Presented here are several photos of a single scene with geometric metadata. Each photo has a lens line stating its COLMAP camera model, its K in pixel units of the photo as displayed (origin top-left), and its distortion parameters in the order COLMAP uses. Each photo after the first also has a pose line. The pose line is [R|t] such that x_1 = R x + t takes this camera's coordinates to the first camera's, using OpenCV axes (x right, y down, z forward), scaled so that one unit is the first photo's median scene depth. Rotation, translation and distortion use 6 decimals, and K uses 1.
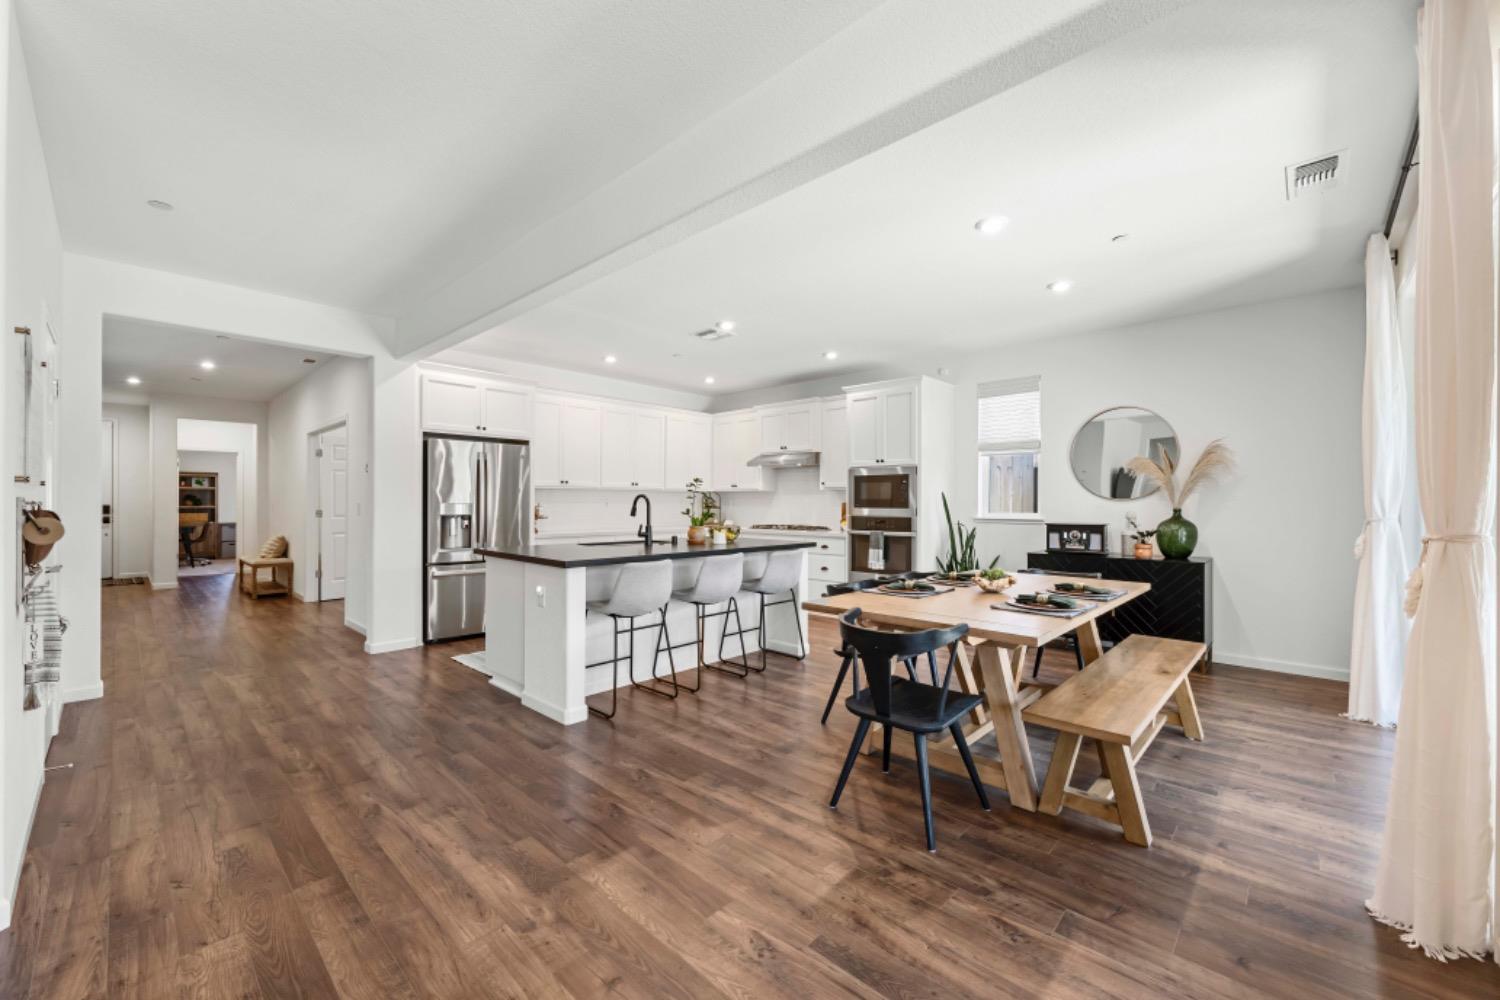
lens RADIAL K [[598.2, 0, 750.4], [0, 598.2, 503.0], [0, 0, 1]] dist [0.000203, 0.000159]
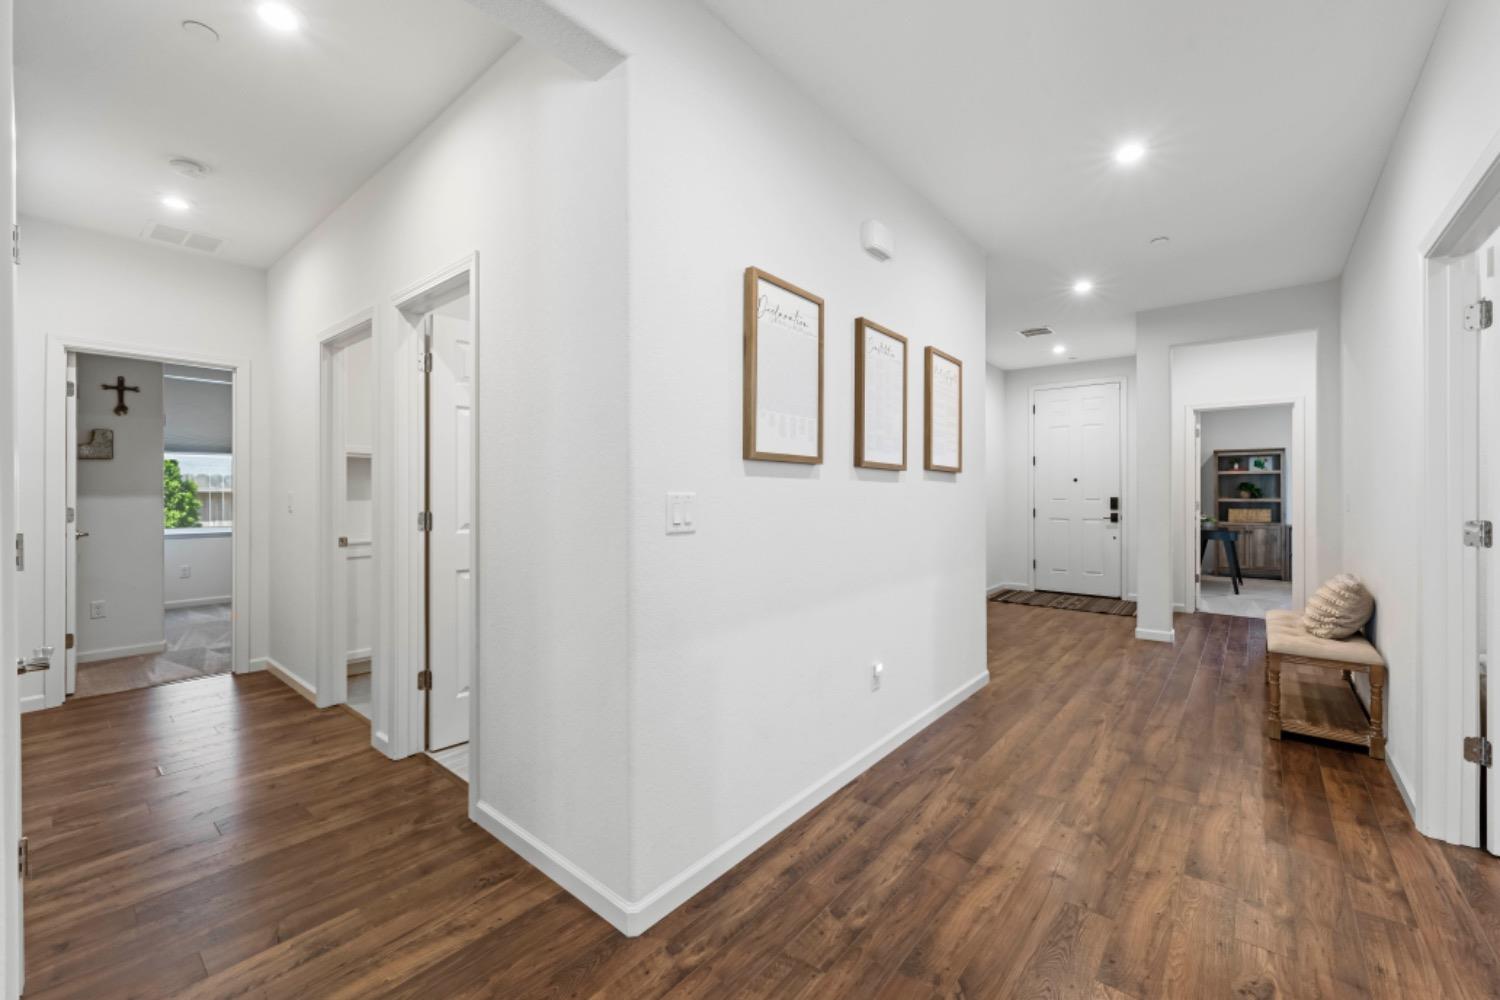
lens RADIAL K [[598.2, 0, 754.3], [0, 598.2, 496.6], [0, 0, 1]] dist [0.000203, 0.000159]
pose [[0.063073, 0.007755, -0.997979, -0.611924], [-0.001759, 0.999969, 0.007659, -0.003767], [0.998007, 0.001273, 0.063084, 0.846953]]
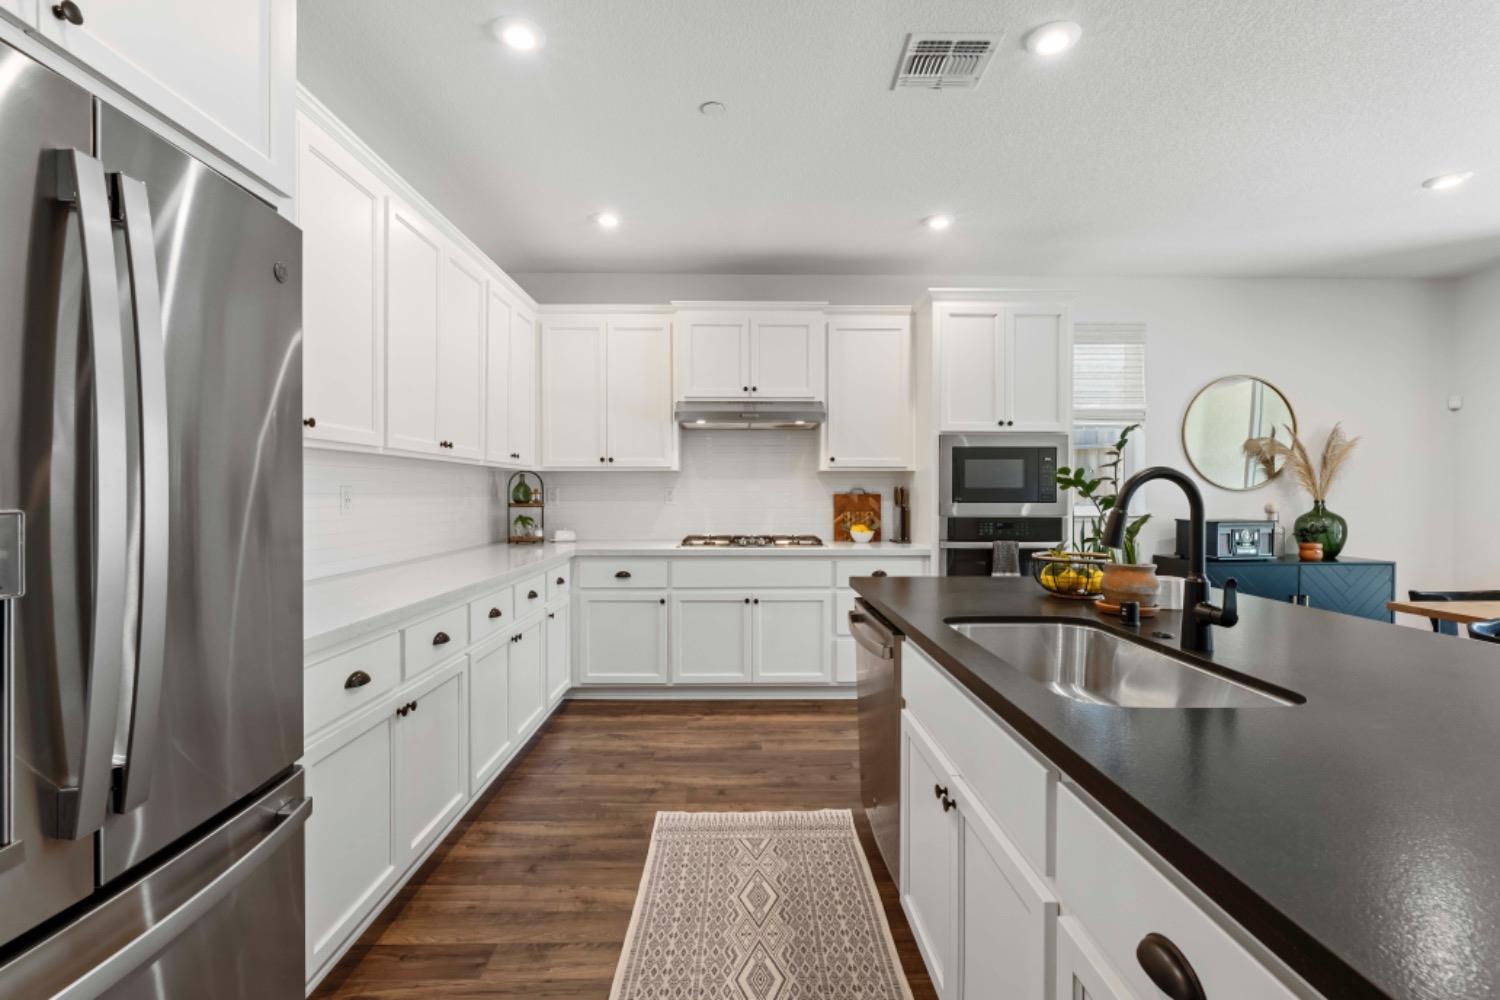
lens RADIAL K [[638.8, 0, 754.2], [0, 638.8, 495.3], [0, 0, 1]] dist [-0.001342, 0.000210]
pose [[0.713067, -0.005999, 0.701071, -0.424981], [0.002369, 0.999978, 0.006147, -0.003548], [-0.701092, -0.002722, 0.713065, 0.755749]]
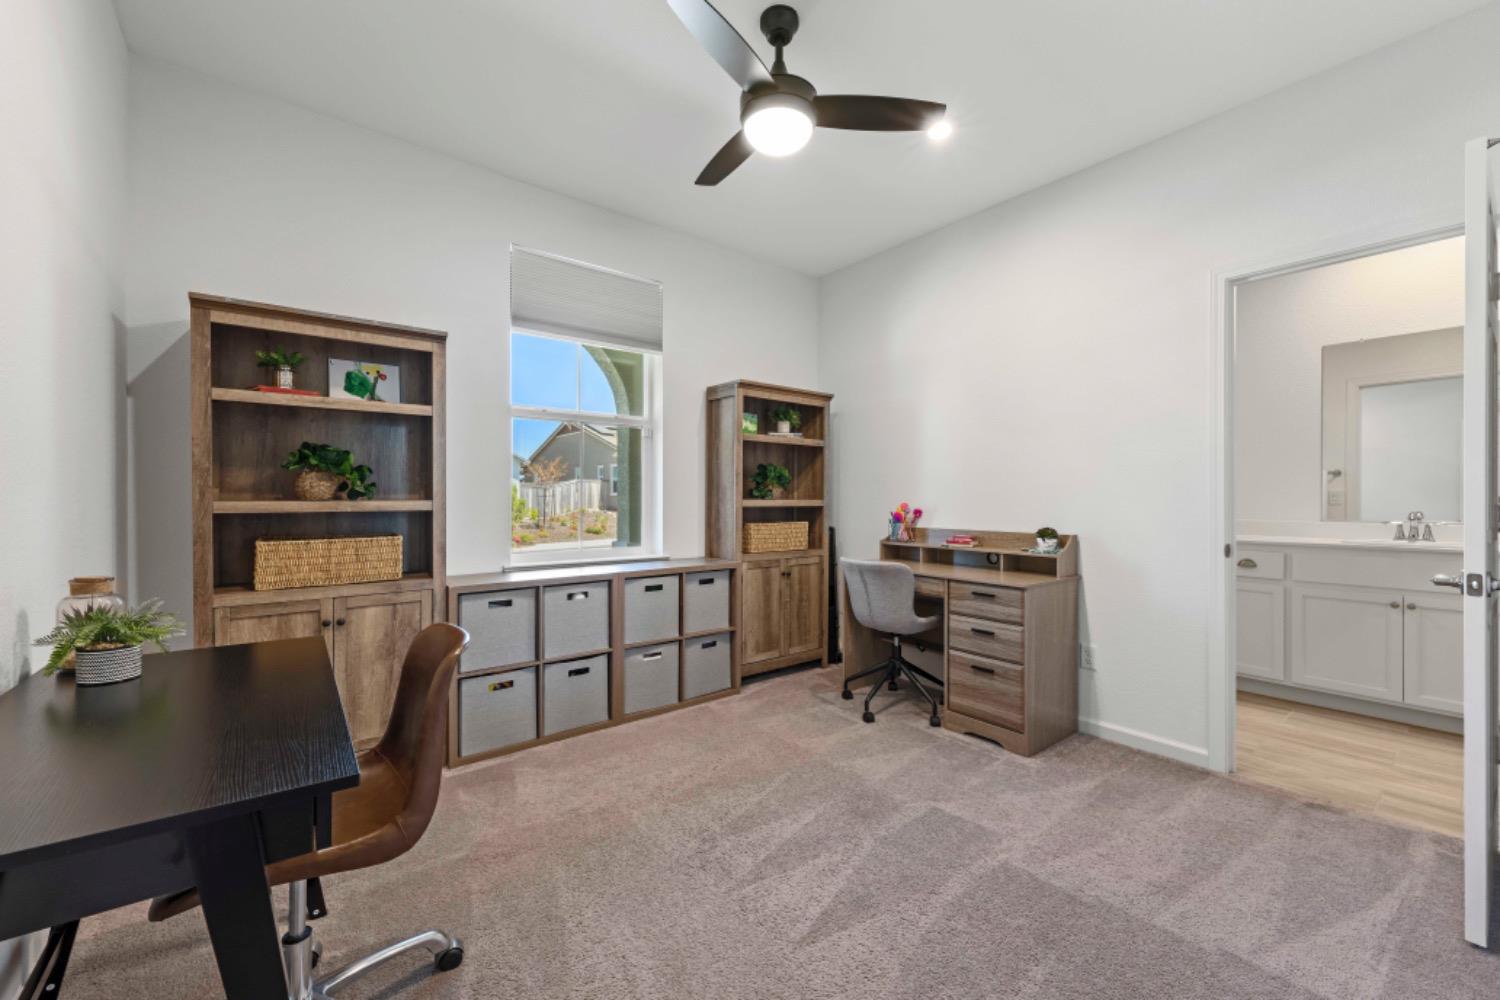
lens RADIAL K [[598.2, 0, 756.8], [0, 598.2, 497.3], [0, 0, 1]] dist [0.000203, 0.000159]
pose [[0.993178, -0.005511, -0.116475, -1.705083], [0.004705, 0.999963, -0.007194, 0.012932], [0.116511, 0.006597, 0.993168, 1.815674]]
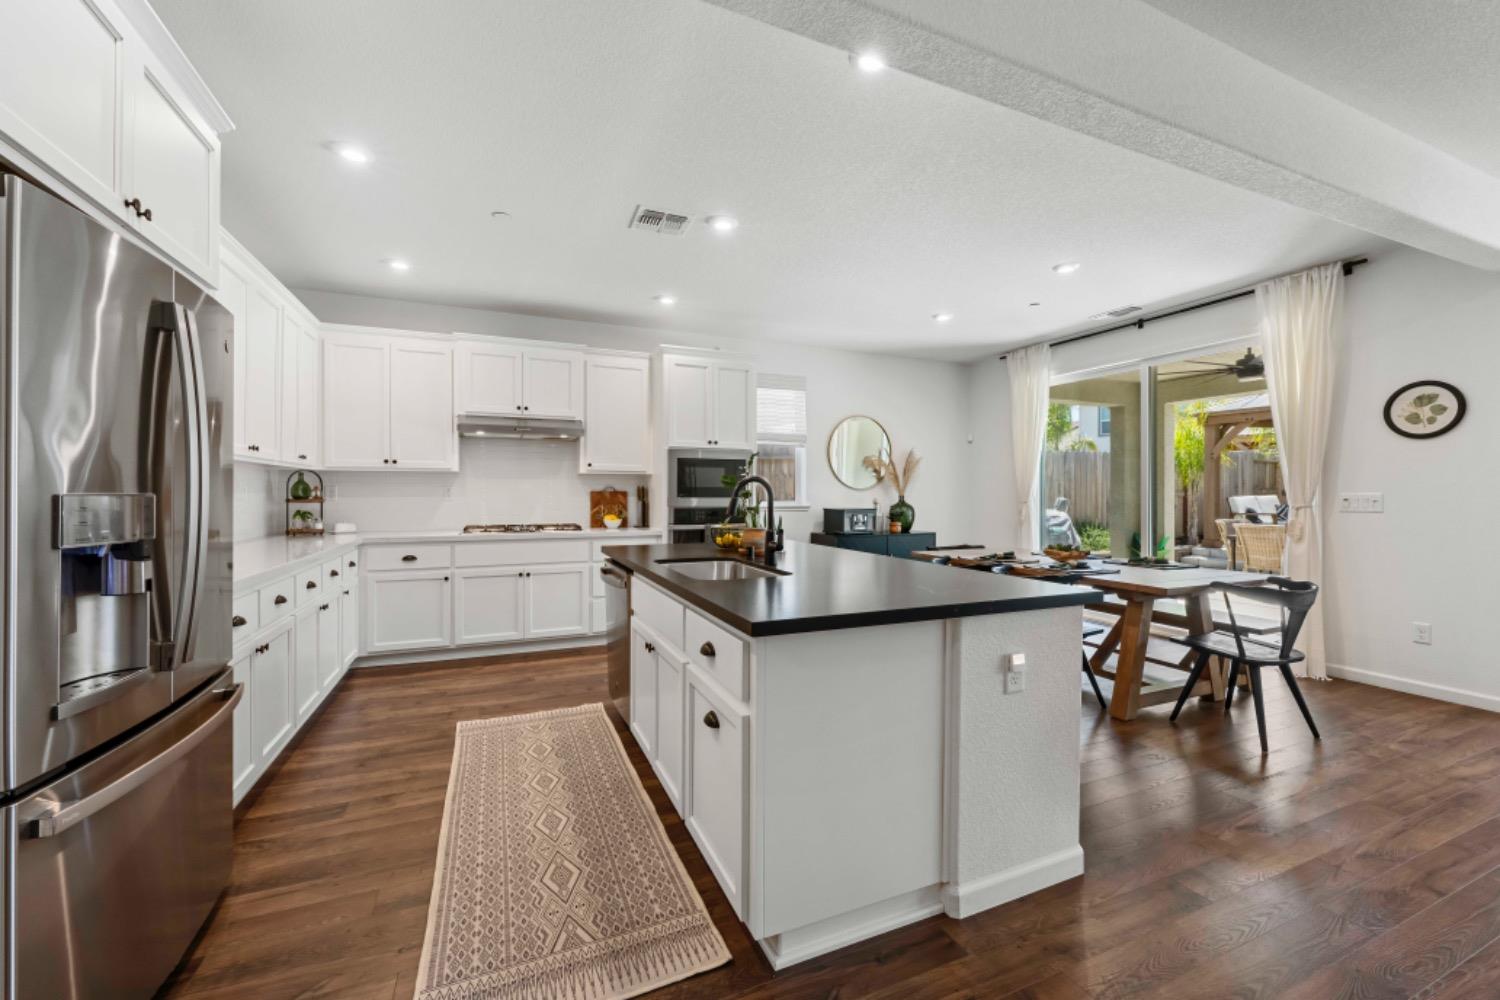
lens RADIAL K [[598.2, 0, 755.1], [0, 598.2, 495.0], [0, 0, 1]] dist [0.000203, 0.000159]
pose [[0.391930, -0.006377, 0.919973, -0.576451], [-0.000241, 0.999975, 0.007035, -0.000981], [-0.919995, -0.002979, 0.391918, 0.634611]]
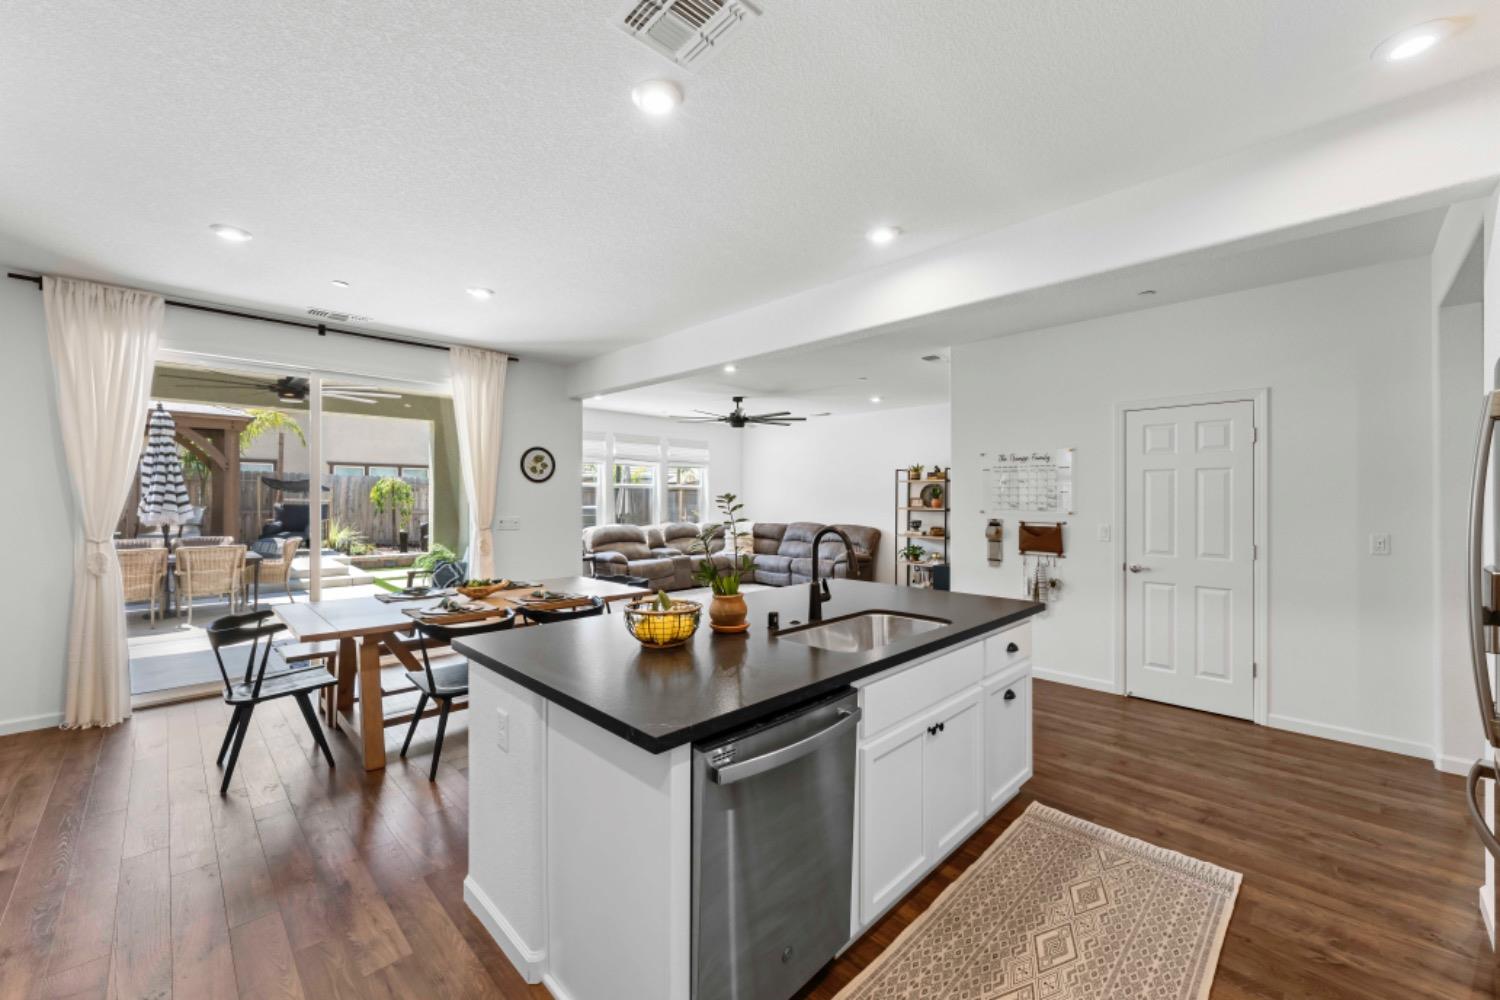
lens RADIAL K [[598.2, 0, 757.7], [0, 598.2, 491.0], [0, 0, 1]] dist [0.000203, 0.000159]
pose [[-0.999810, -0.005678, 0.018658, -0.103005], [-0.005900, 0.999912, -0.011887, -0.032689], [-0.018589, -0.011994, -0.999755, 1.256444]]
